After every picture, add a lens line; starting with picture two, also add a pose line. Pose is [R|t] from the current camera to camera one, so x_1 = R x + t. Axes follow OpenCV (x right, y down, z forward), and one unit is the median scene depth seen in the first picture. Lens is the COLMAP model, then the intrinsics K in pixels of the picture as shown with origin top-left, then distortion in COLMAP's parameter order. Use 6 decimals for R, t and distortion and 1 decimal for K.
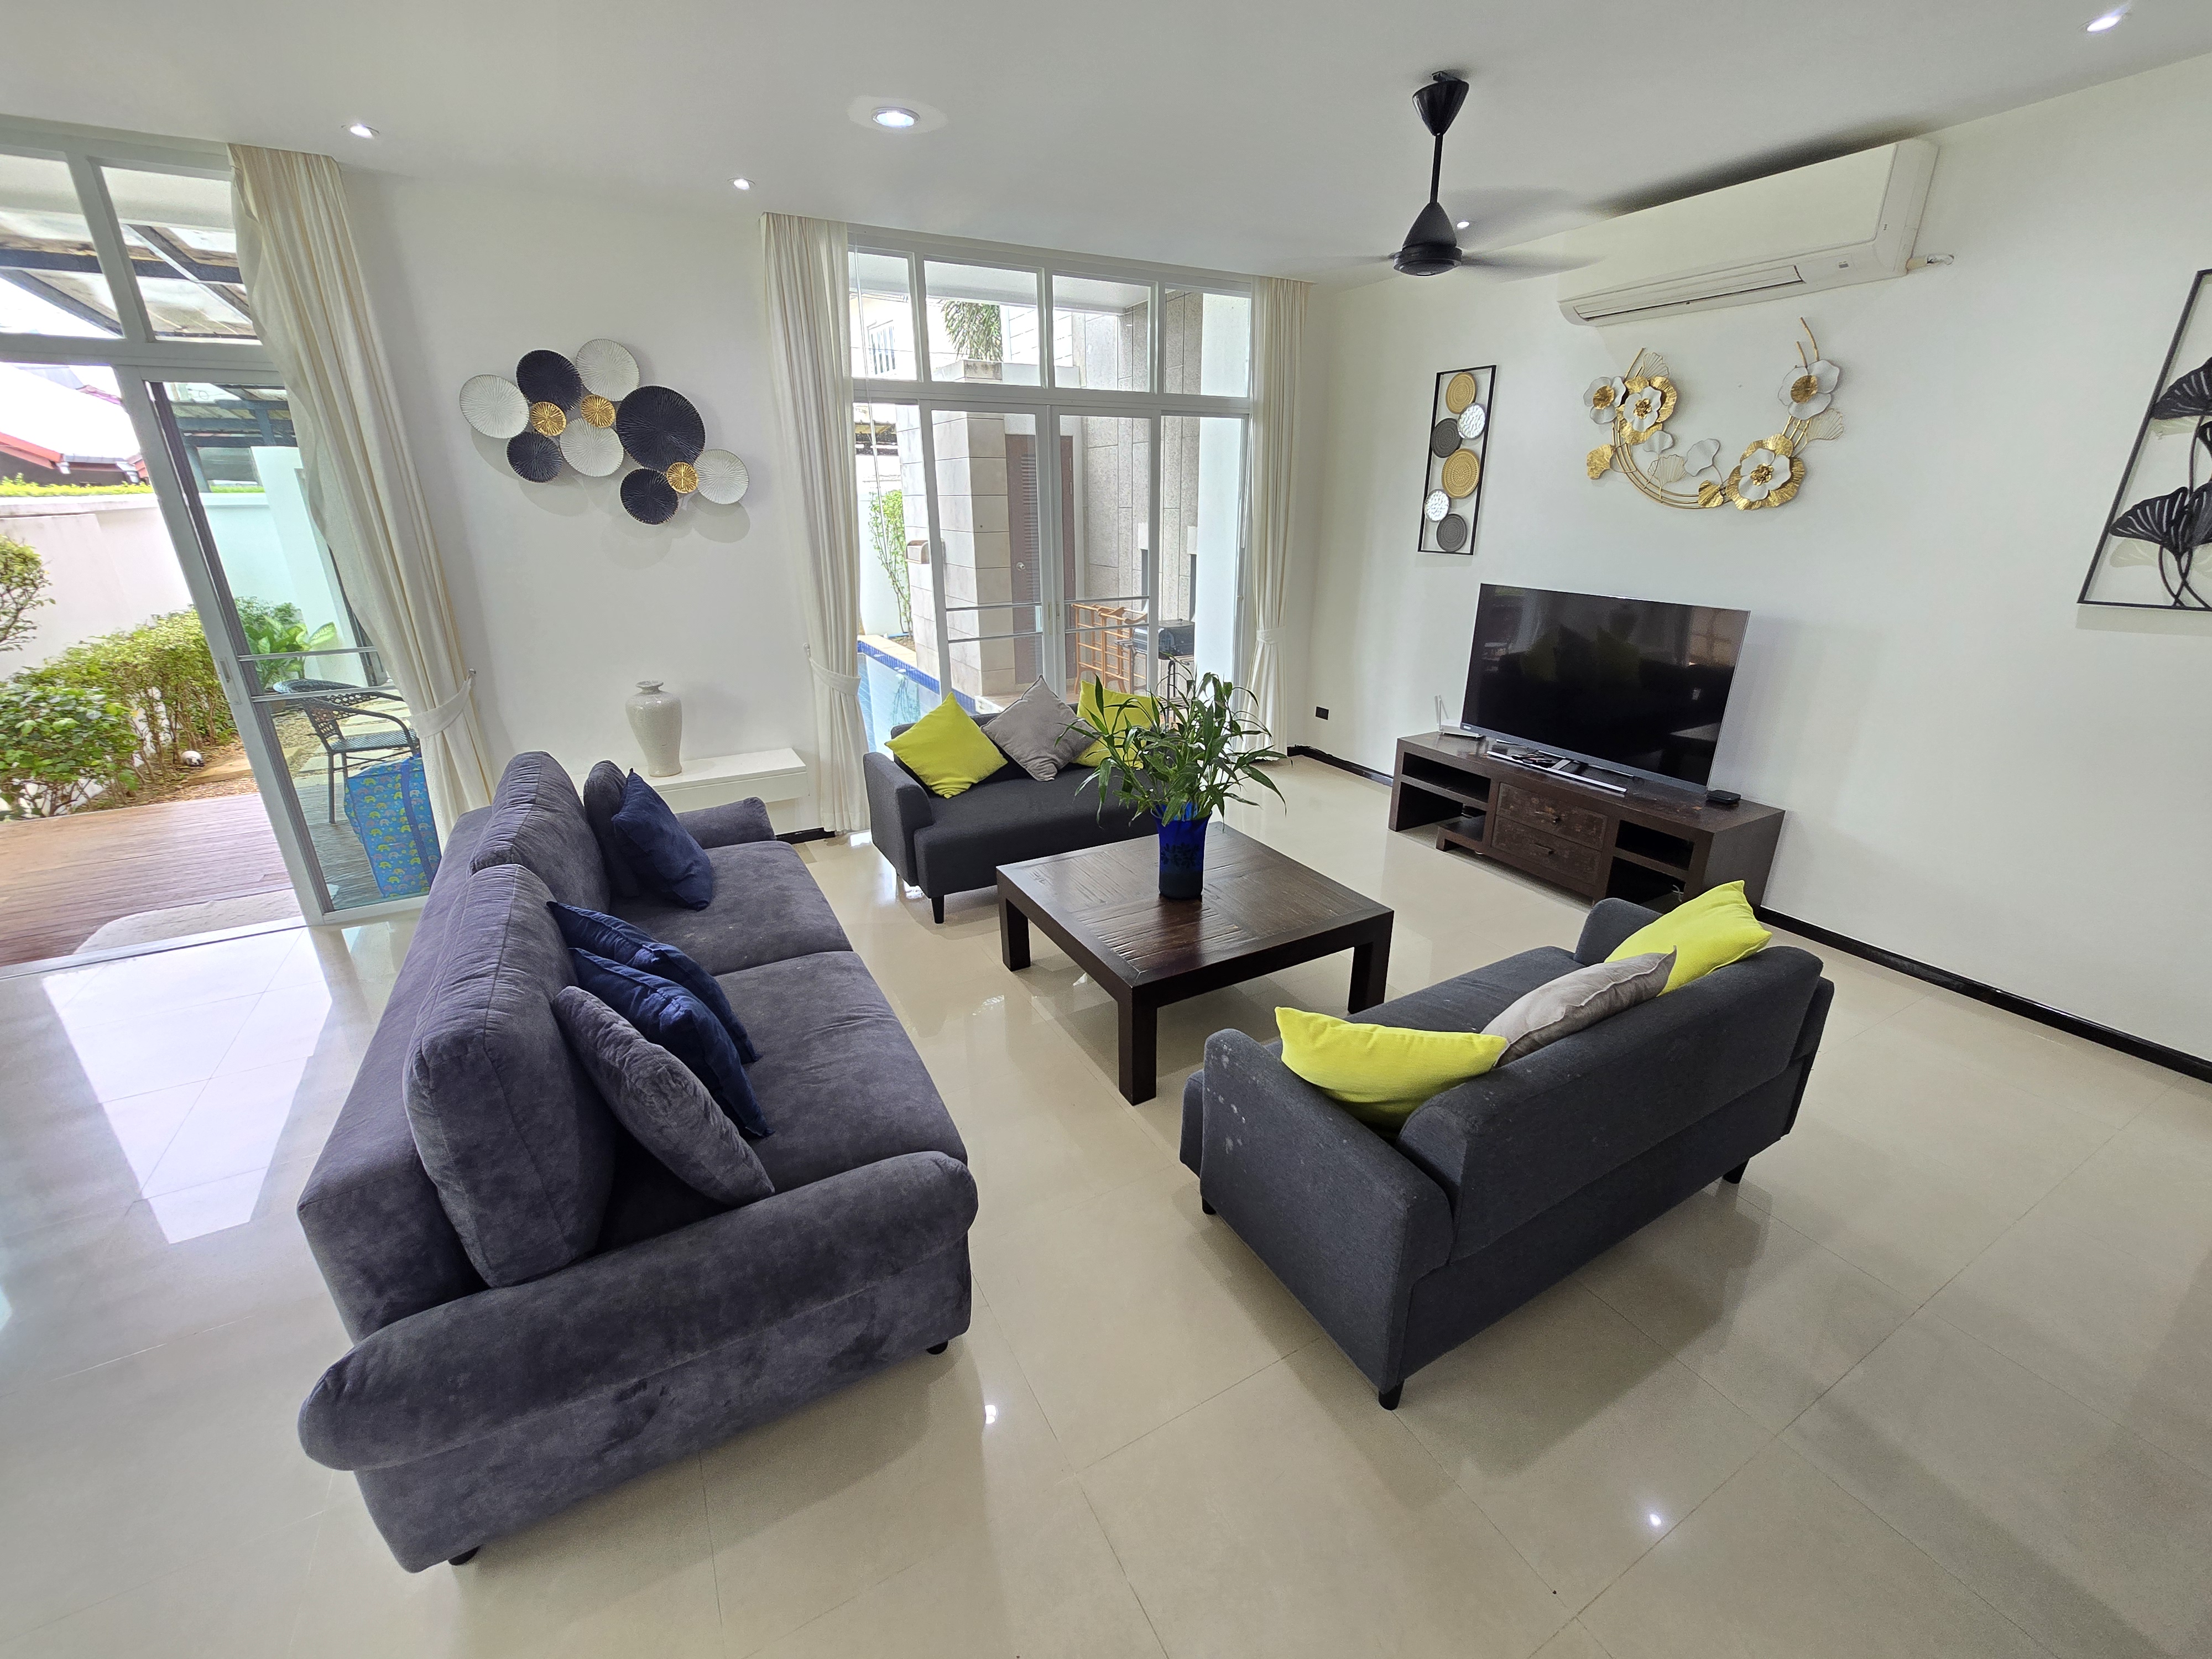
lens RADIAL K [[909.5, 0, 1111.9], [0, 909.5, 828.0], [0, 0, 1]] dist [-0.004533, 0.000487]
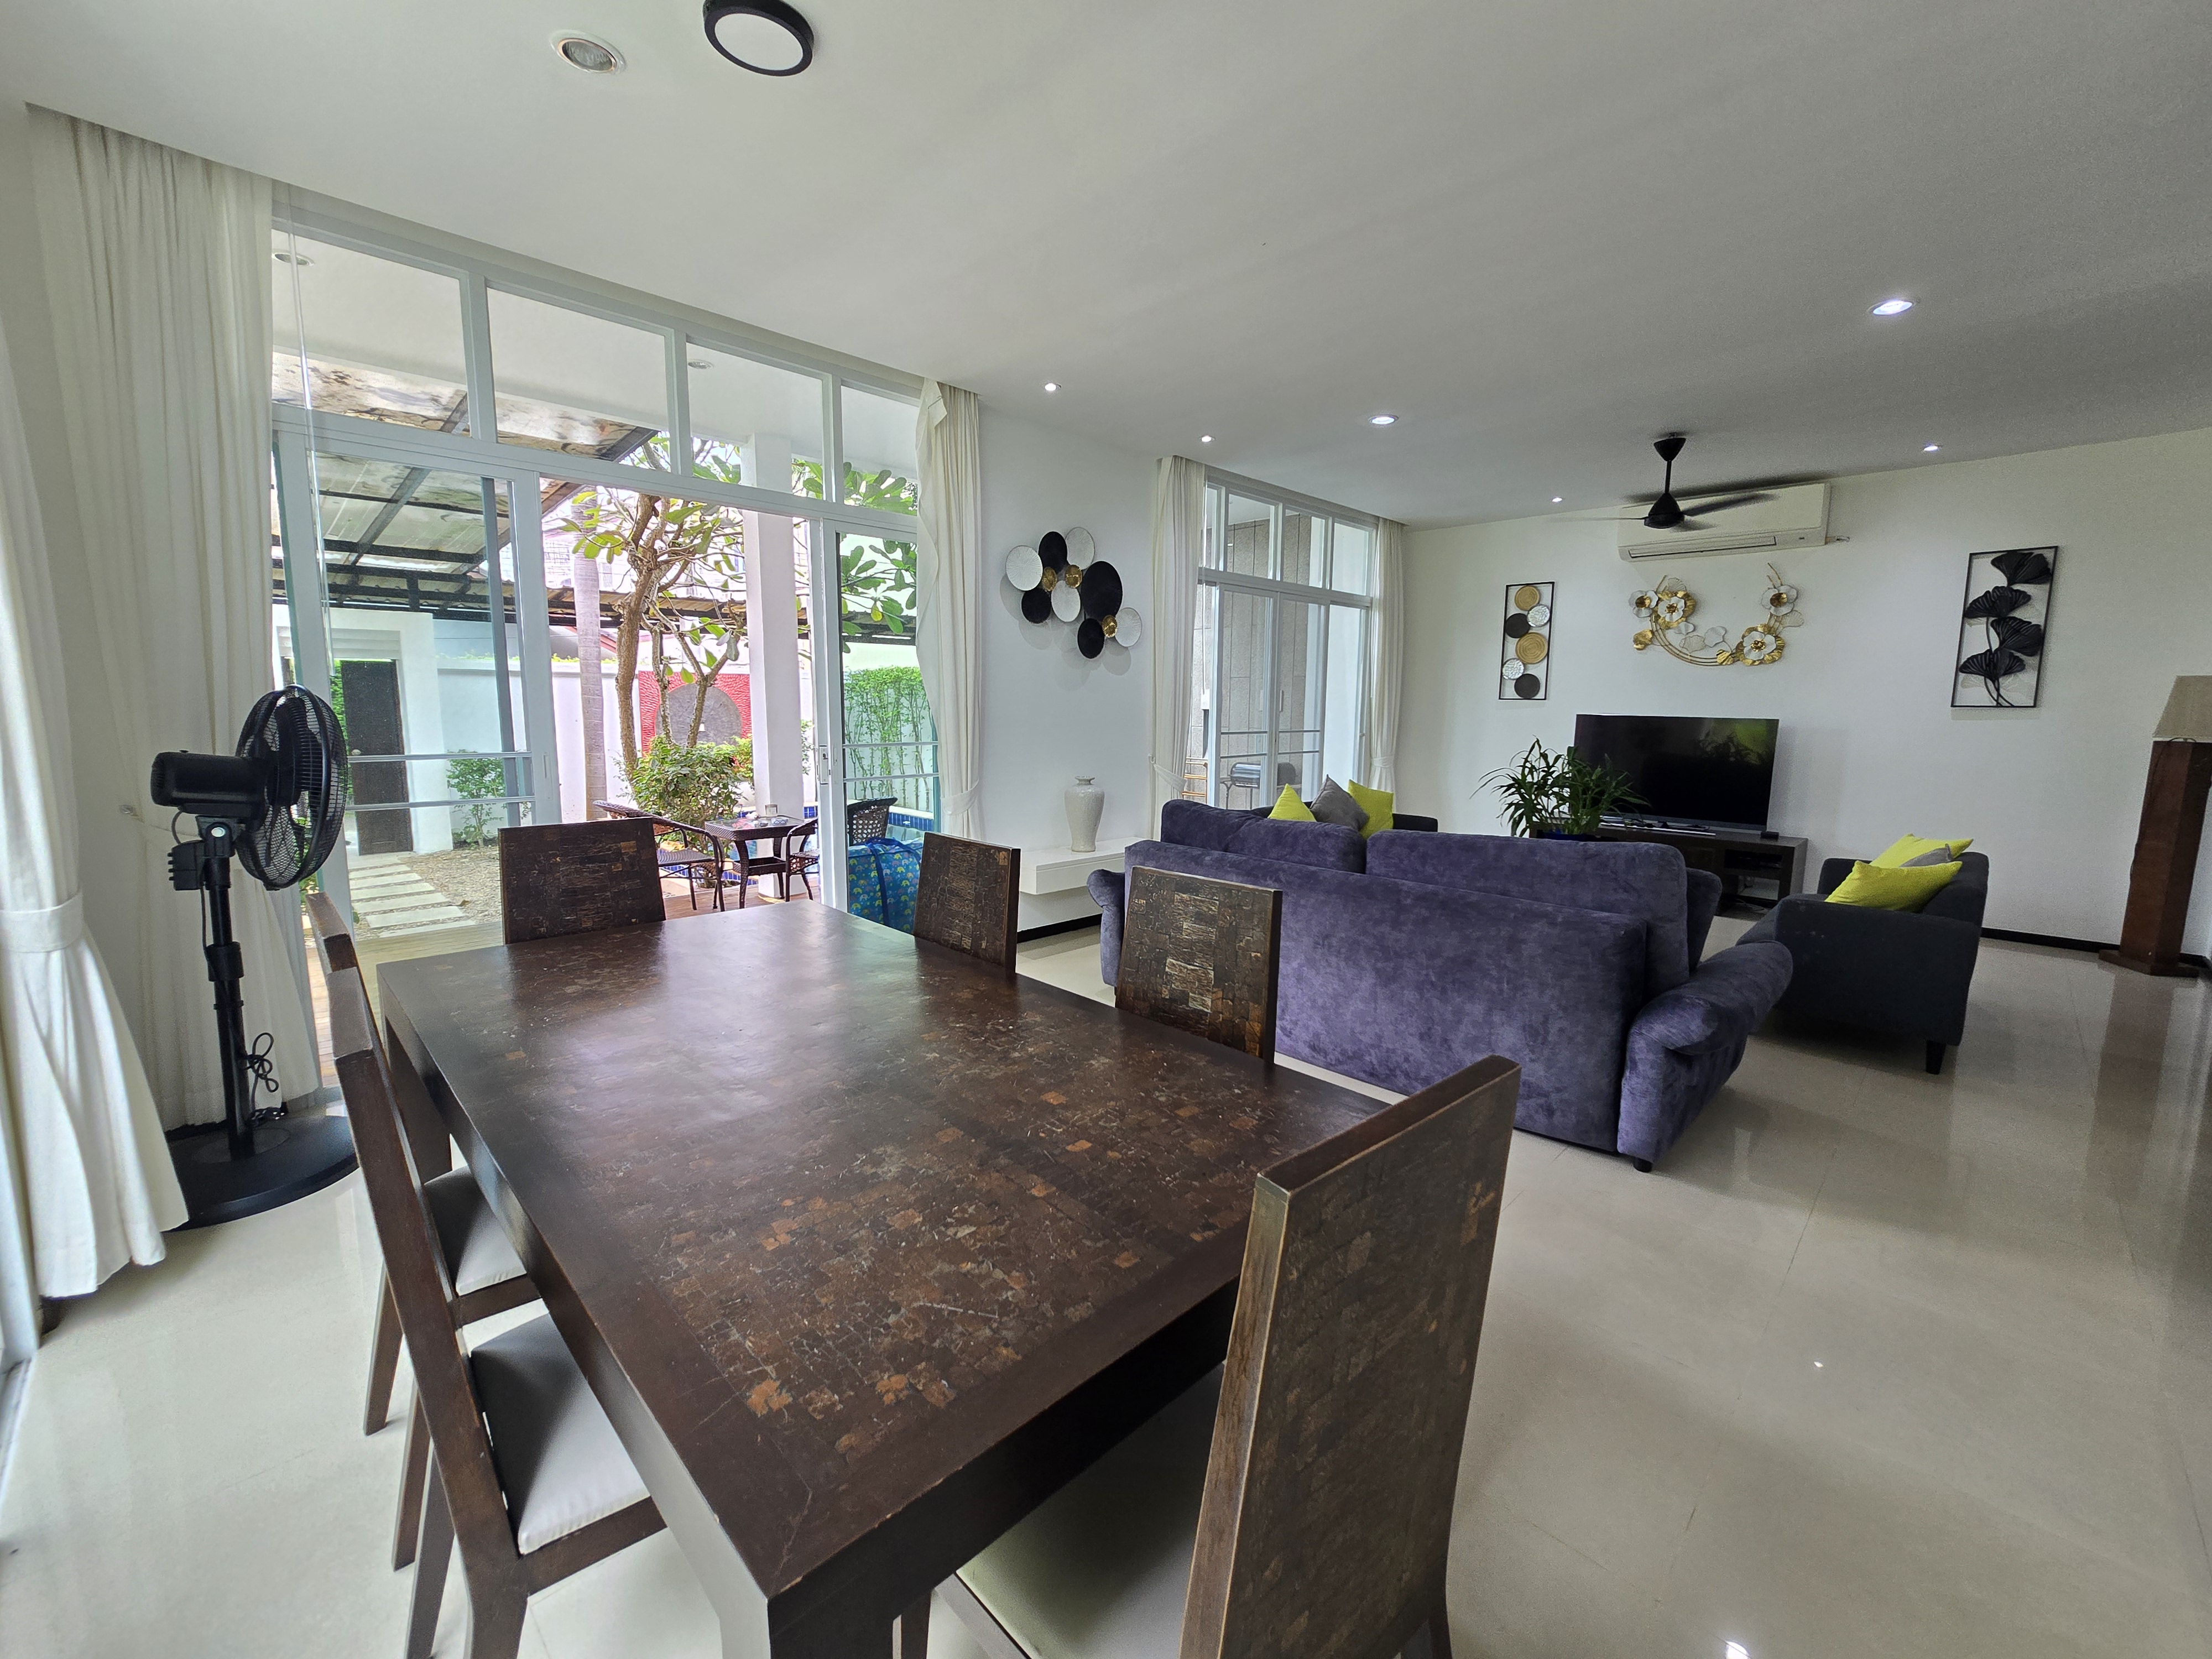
lens RADIAL K [[909.5, 0, 1119.0], [0, 909.5, 827.8], [0, 0, 1]] dist [-0.004533, 0.000487]
pose [[0.958915, -0.024538, 0.282629, -0.881480], [0.083181, 0.976785, -0.197415, 0.176058], [-0.271224, 0.212814, 0.938695, -0.204143]]
